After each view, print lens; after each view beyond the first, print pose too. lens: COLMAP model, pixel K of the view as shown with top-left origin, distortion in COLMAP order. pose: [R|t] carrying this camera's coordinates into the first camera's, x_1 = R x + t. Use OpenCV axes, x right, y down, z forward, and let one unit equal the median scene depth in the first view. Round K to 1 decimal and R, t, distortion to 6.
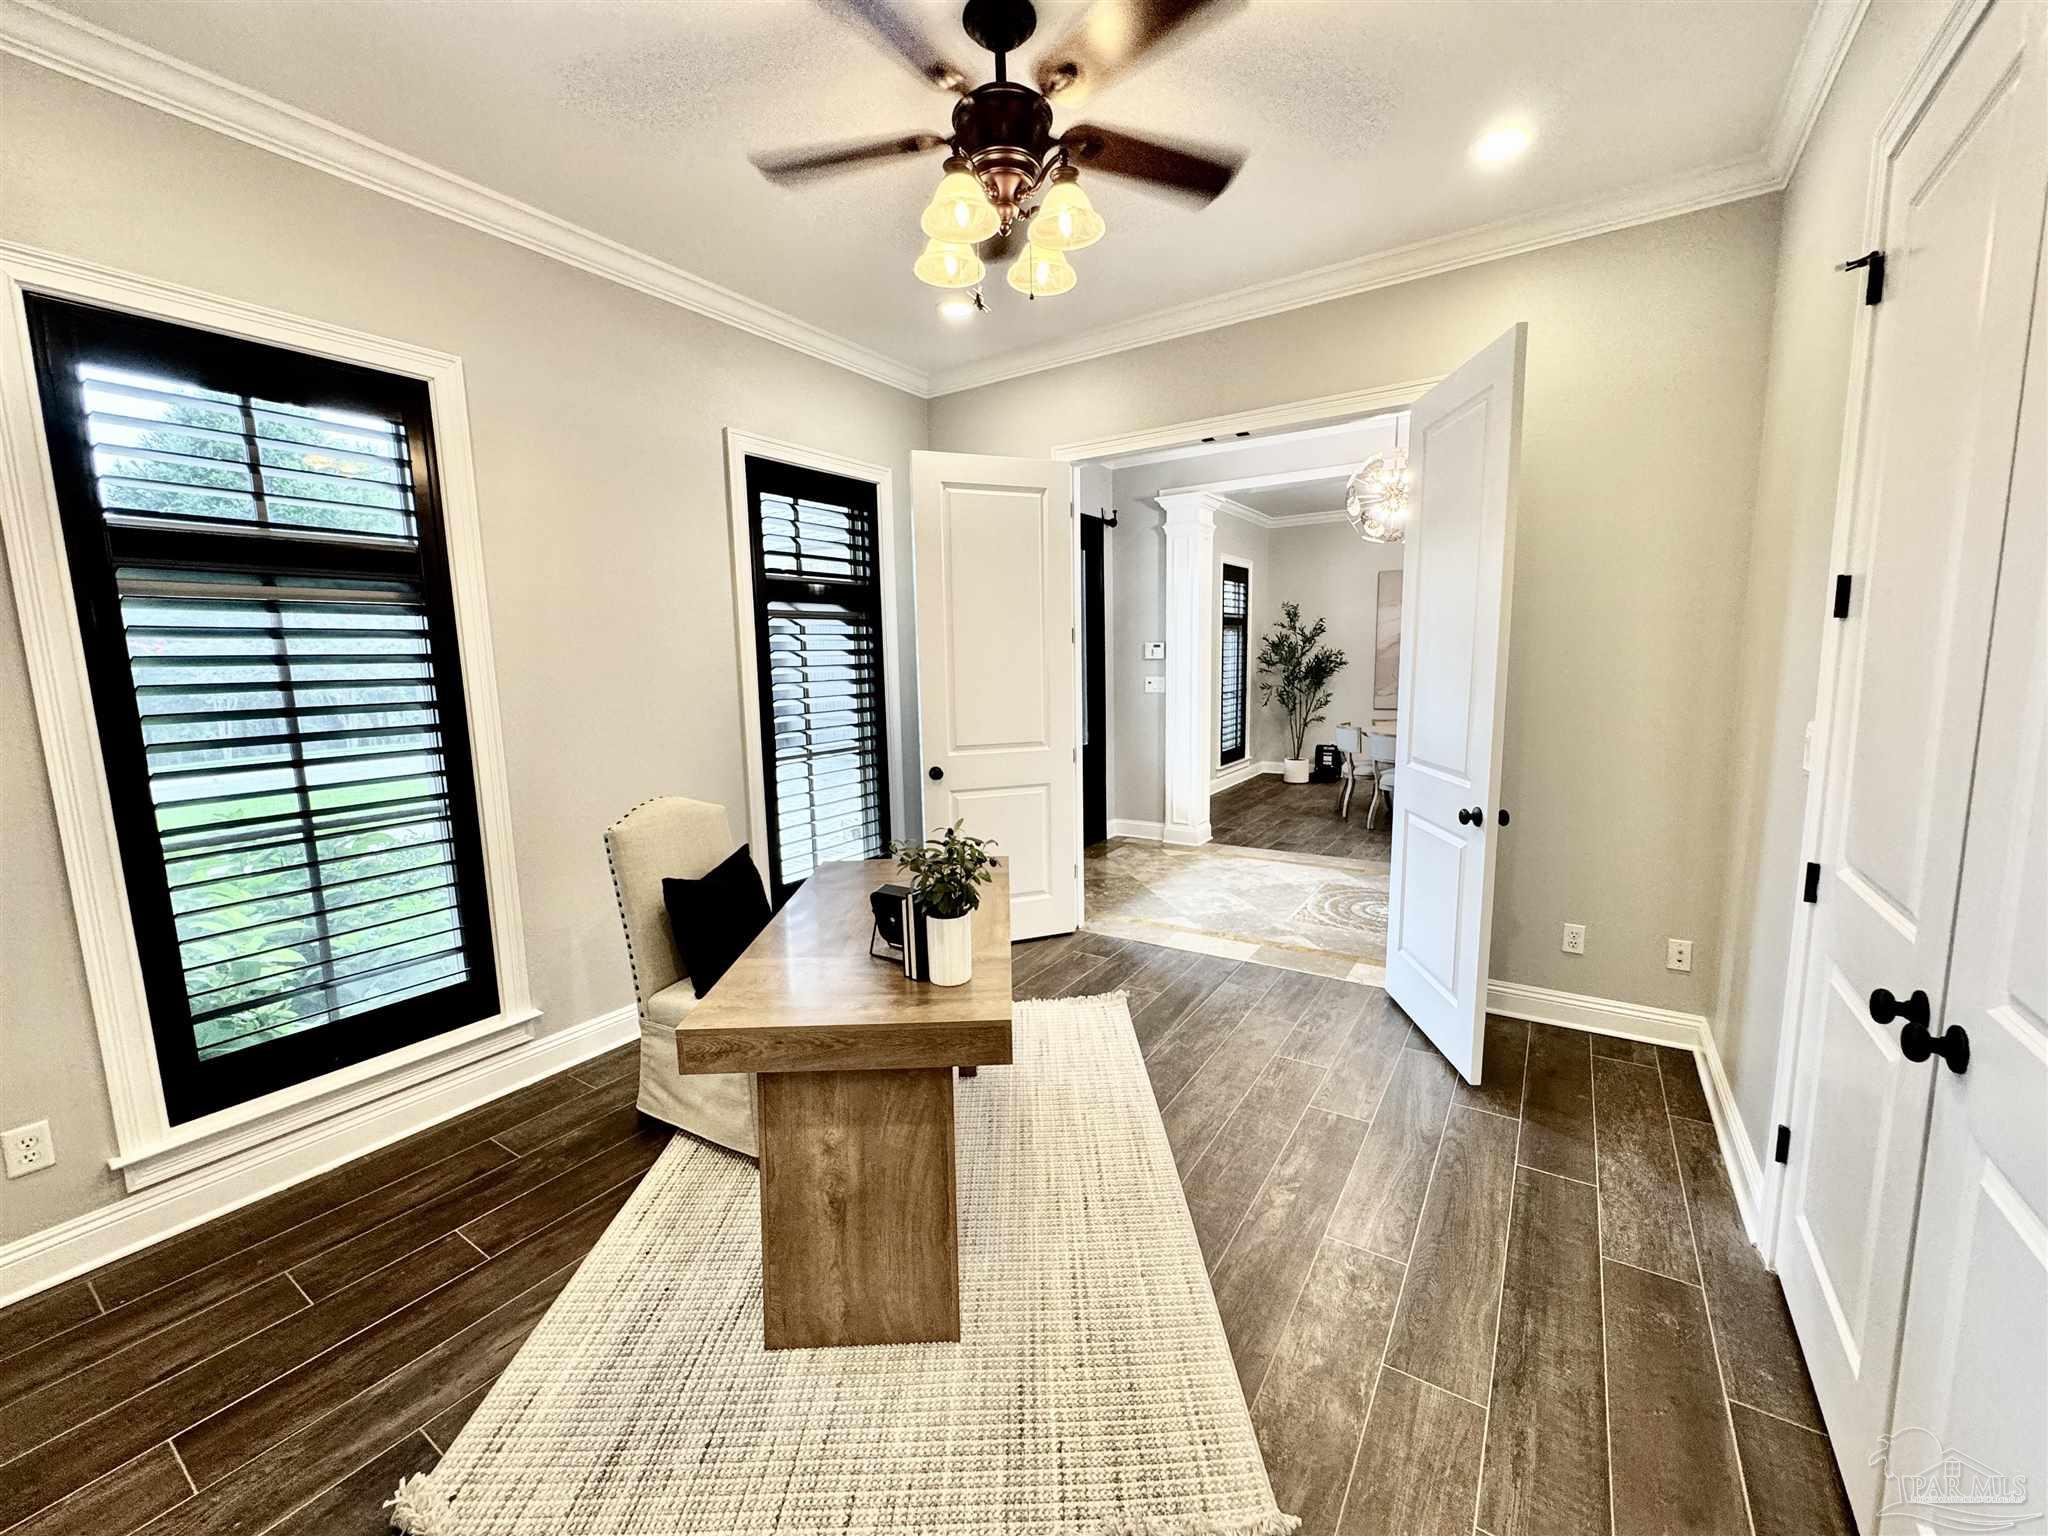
lens RADIAL K [[818.2, 0, 1029.8], [0, 818.2, 770.4], [0, 0, 1]] dist [-0.003621, 0.000272]
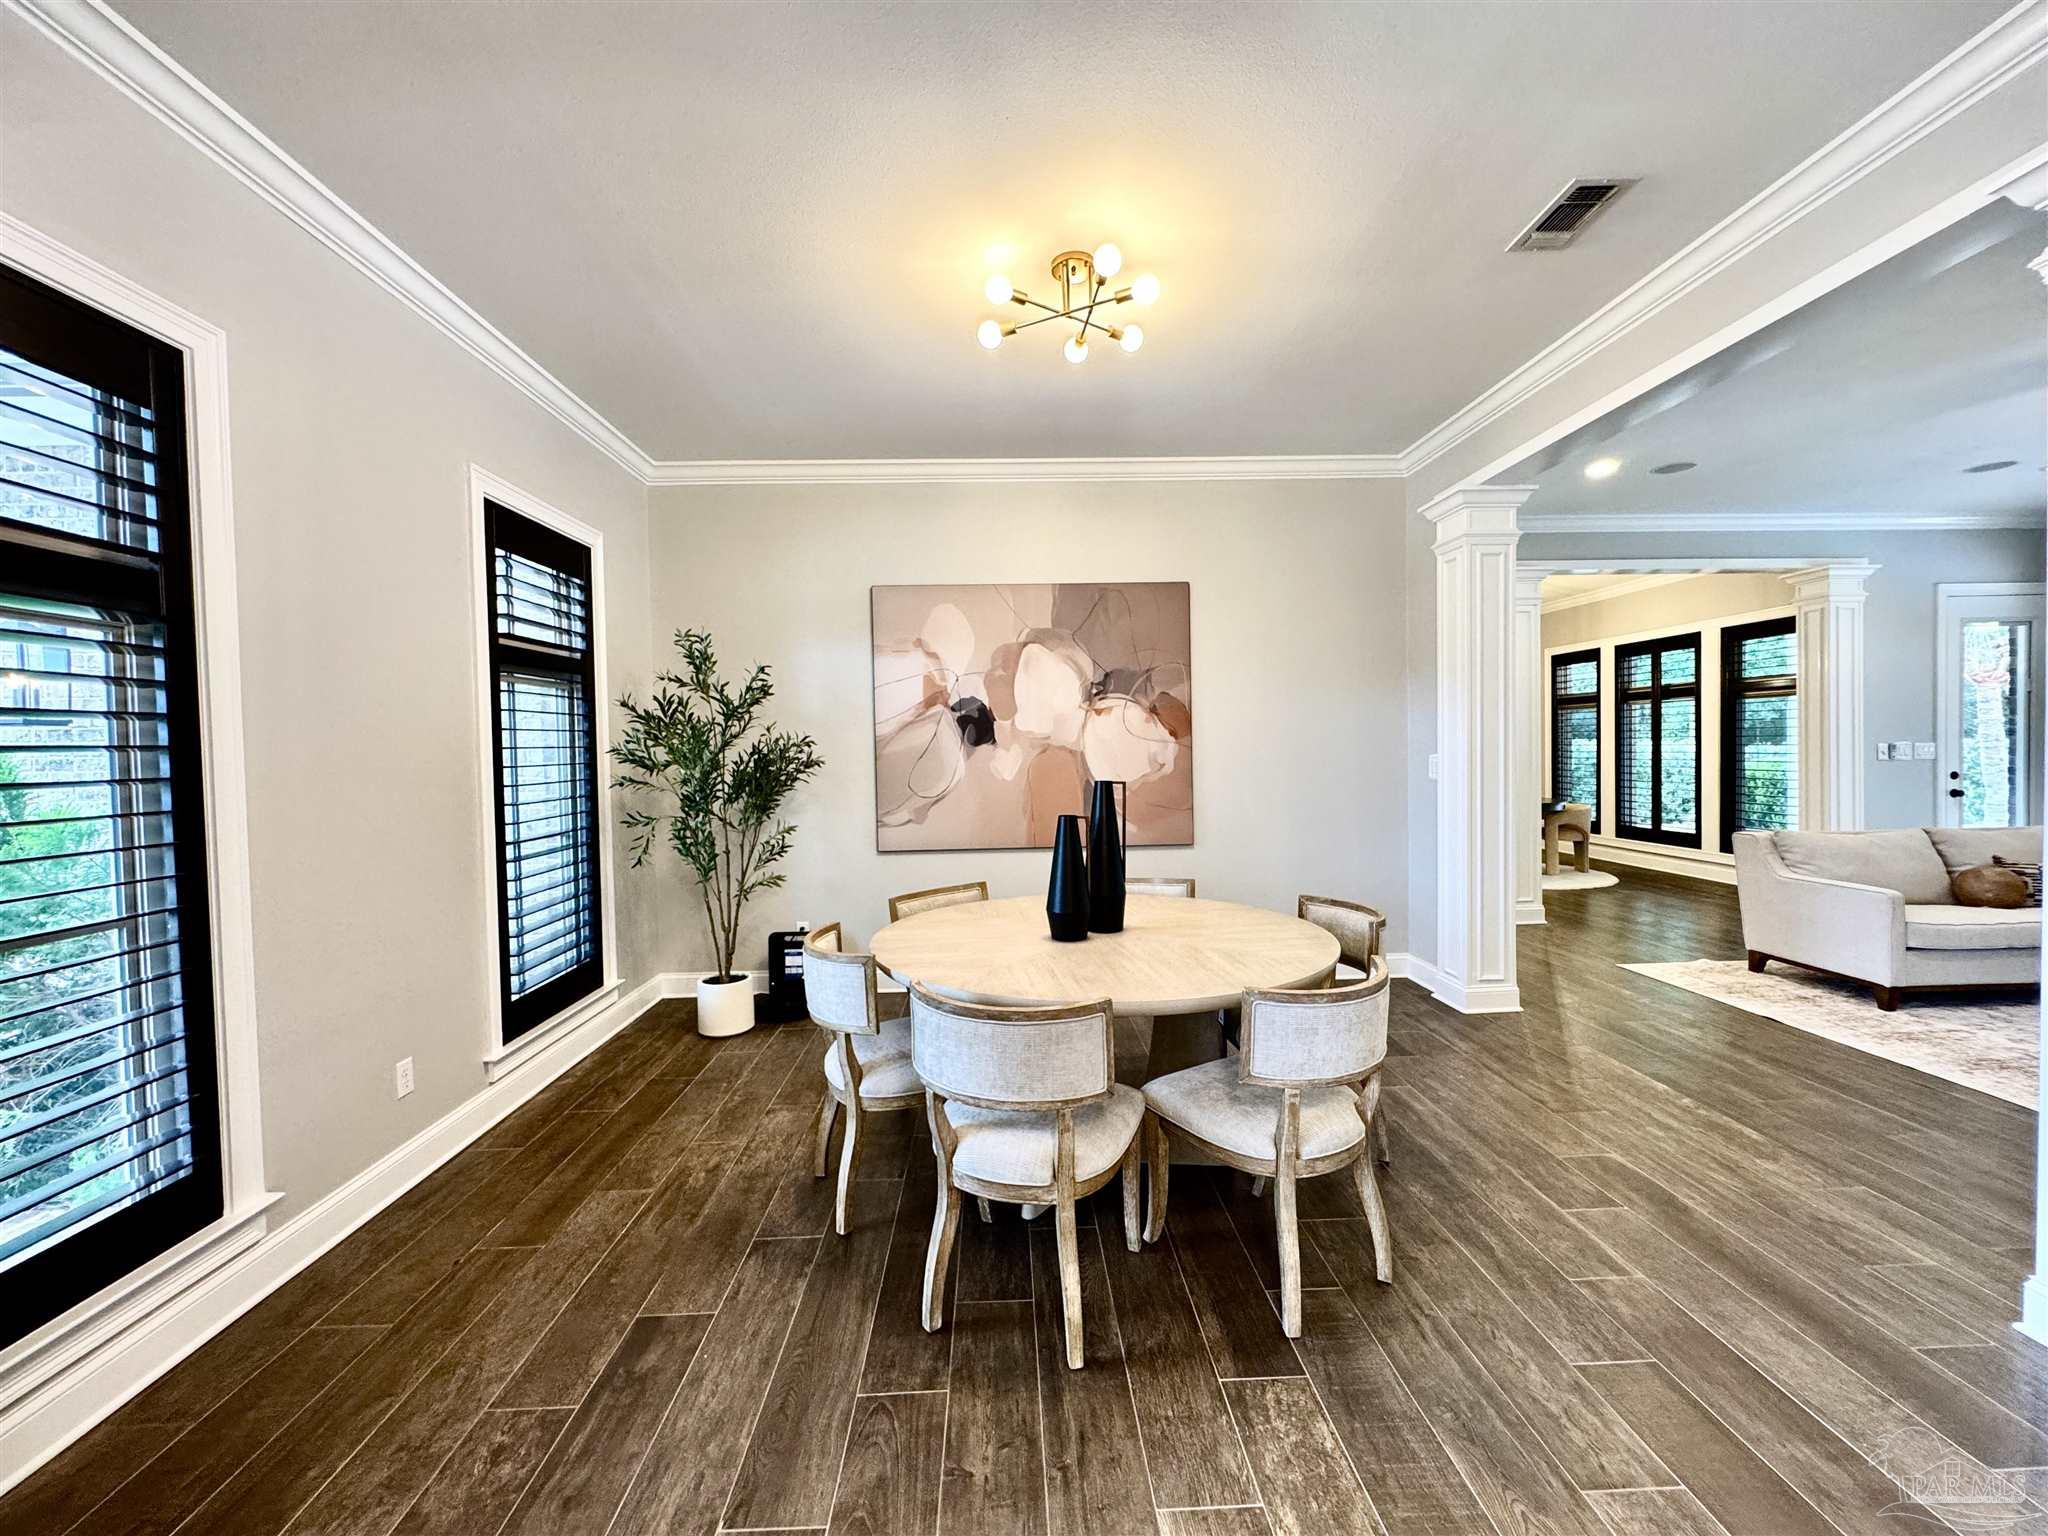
lens RADIAL K [[818.2, 0, 1026.7], [0, 818.2, 771.9], [0, 0, 1]] dist [-0.003621, 0.000272]
pose [[0.819444, -0.011201, 0.573050, 0.214254], [0.079892, 0.992281, -0.094848, -0.071981], [-0.567564, 0.123504, 0.814014, 0.548795]]
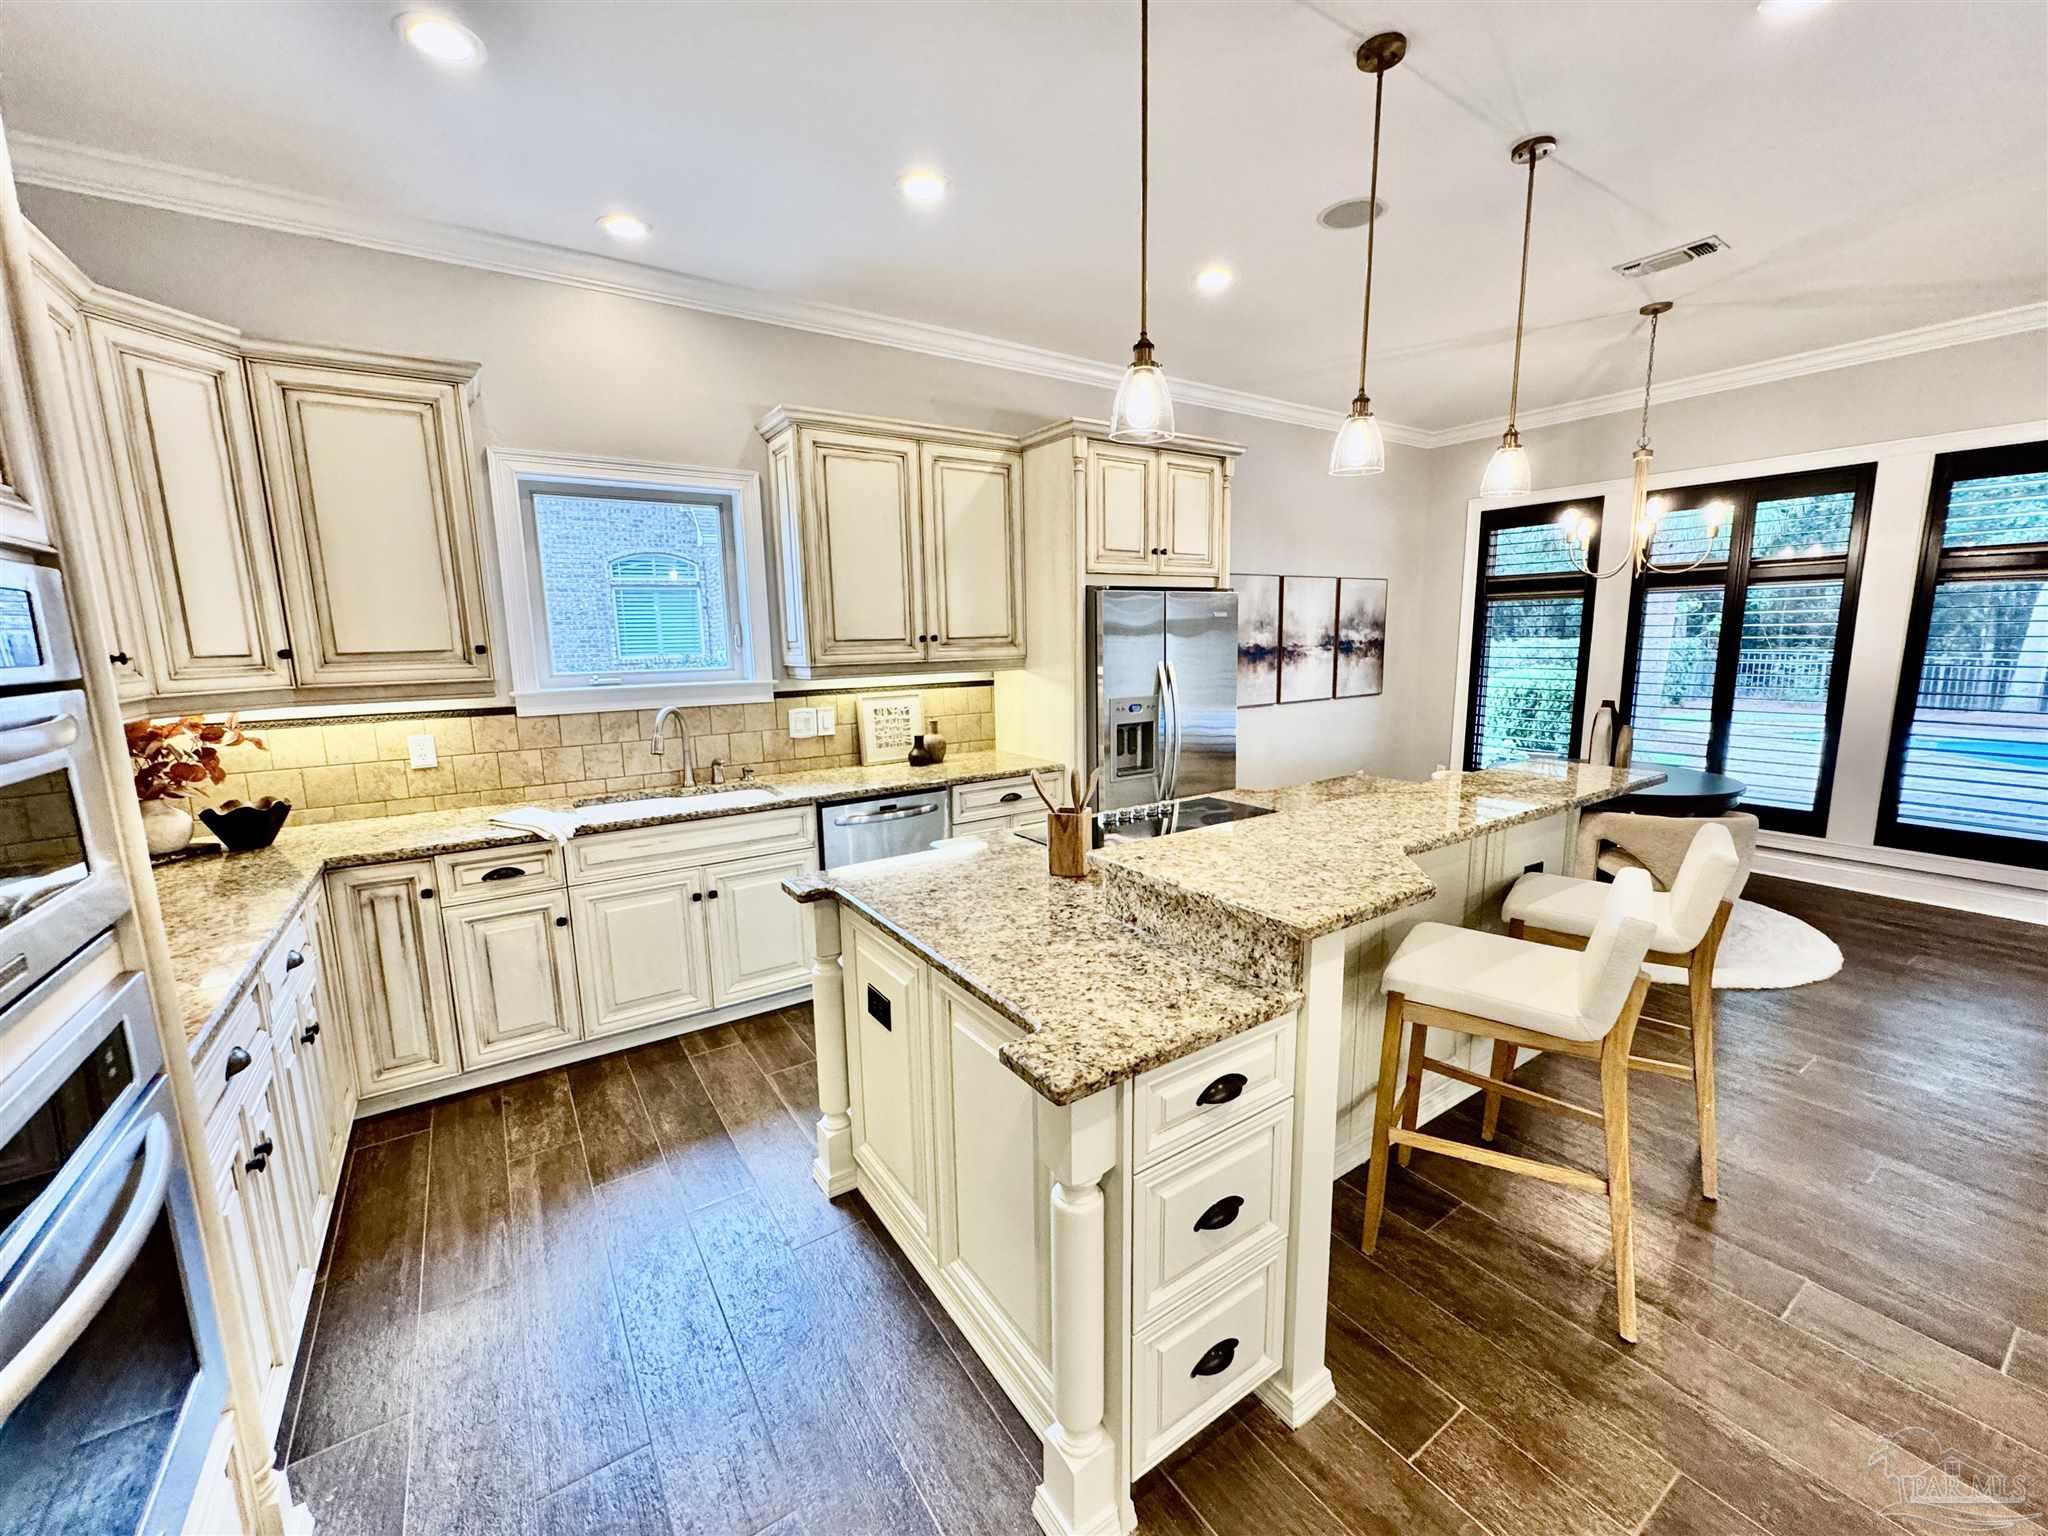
lens RADIAL K [[818.2, 0, 1022.1], [0, 818.2, 767.6], [0, 0, 1]] dist [-0.003621, 0.000272]
pose [[0.389062, -0.134265, 0.911375, 0.640610], [0.140082, 0.986440, 0.085523, -0.179480], [-0.910499, 0.094393, 0.402594, 1.129607]]
